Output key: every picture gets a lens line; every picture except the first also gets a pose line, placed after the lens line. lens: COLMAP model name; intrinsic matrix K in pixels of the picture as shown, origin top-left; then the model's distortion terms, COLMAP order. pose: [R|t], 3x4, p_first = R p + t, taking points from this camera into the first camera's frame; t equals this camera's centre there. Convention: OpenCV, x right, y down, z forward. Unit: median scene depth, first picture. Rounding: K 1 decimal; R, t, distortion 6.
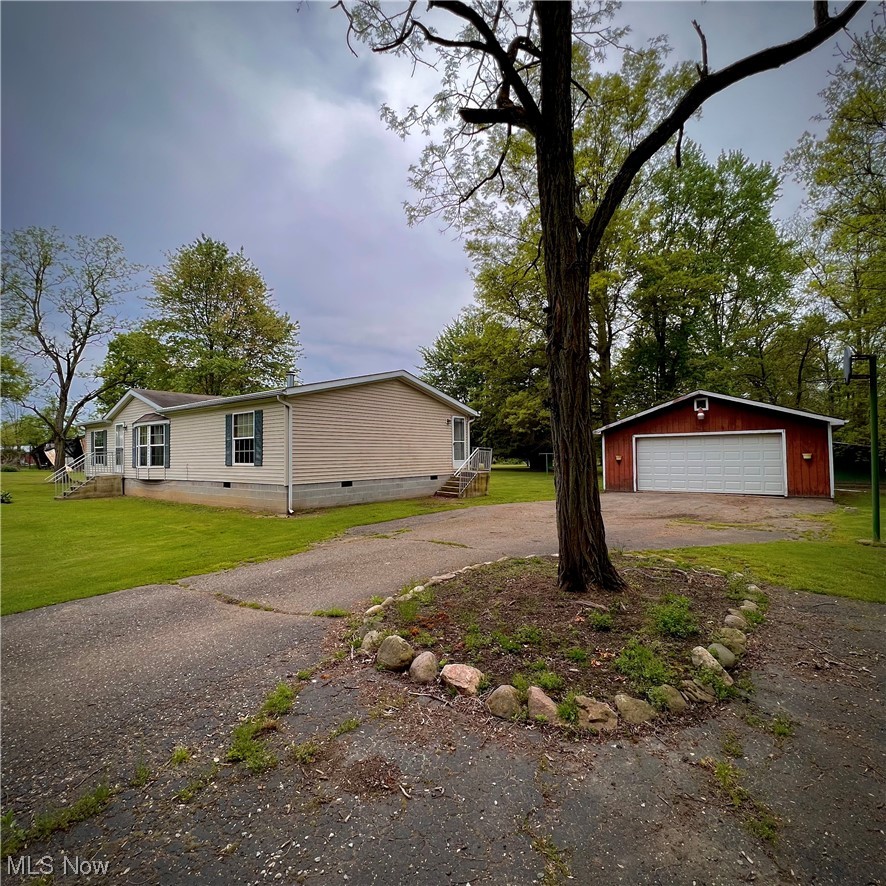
lens RADIAL K [[474.4, 0, 443.1], [0, 474.4, 442.9], [0, 0, 1]] dist [-0.002991, 0.000045]
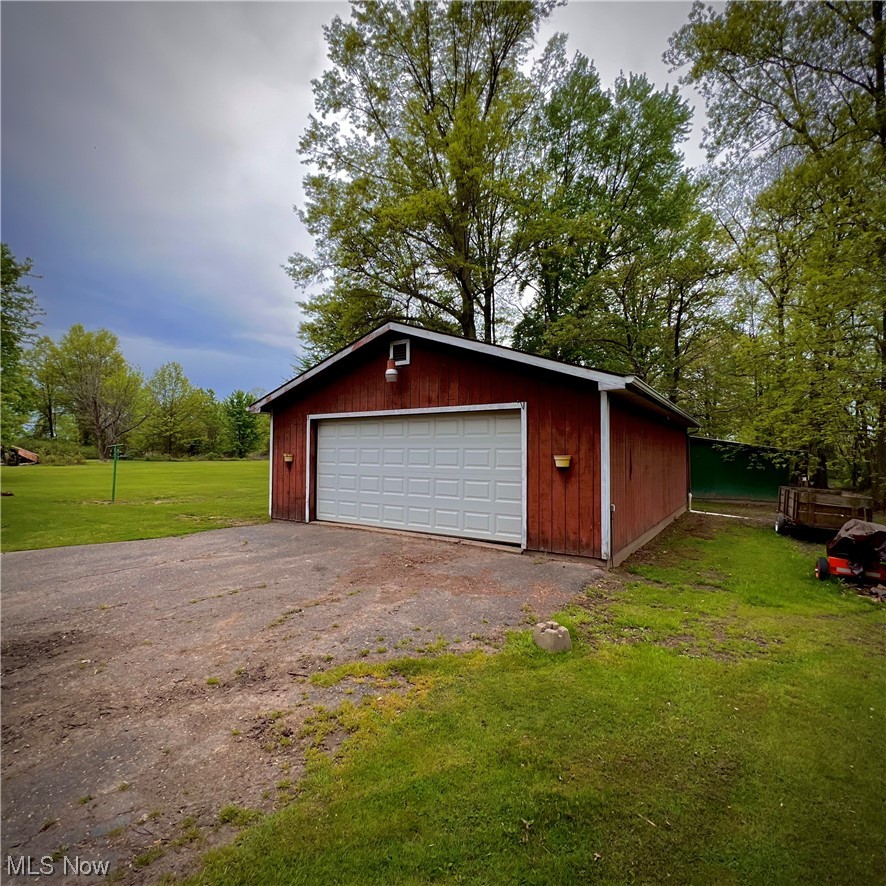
lens RADIAL K [[474.4, 0, 443.2], [0, 474.4, 442.0], [0, 0, 1]] dist [-0.002991, 0.000045]
pose [[0.997667, 0.017411, 0.066015, 0.518322], [-0.017881, 0.999819, 0.006535, 0.007354], [-0.065890, -0.007700, 0.997797, 0.463478]]
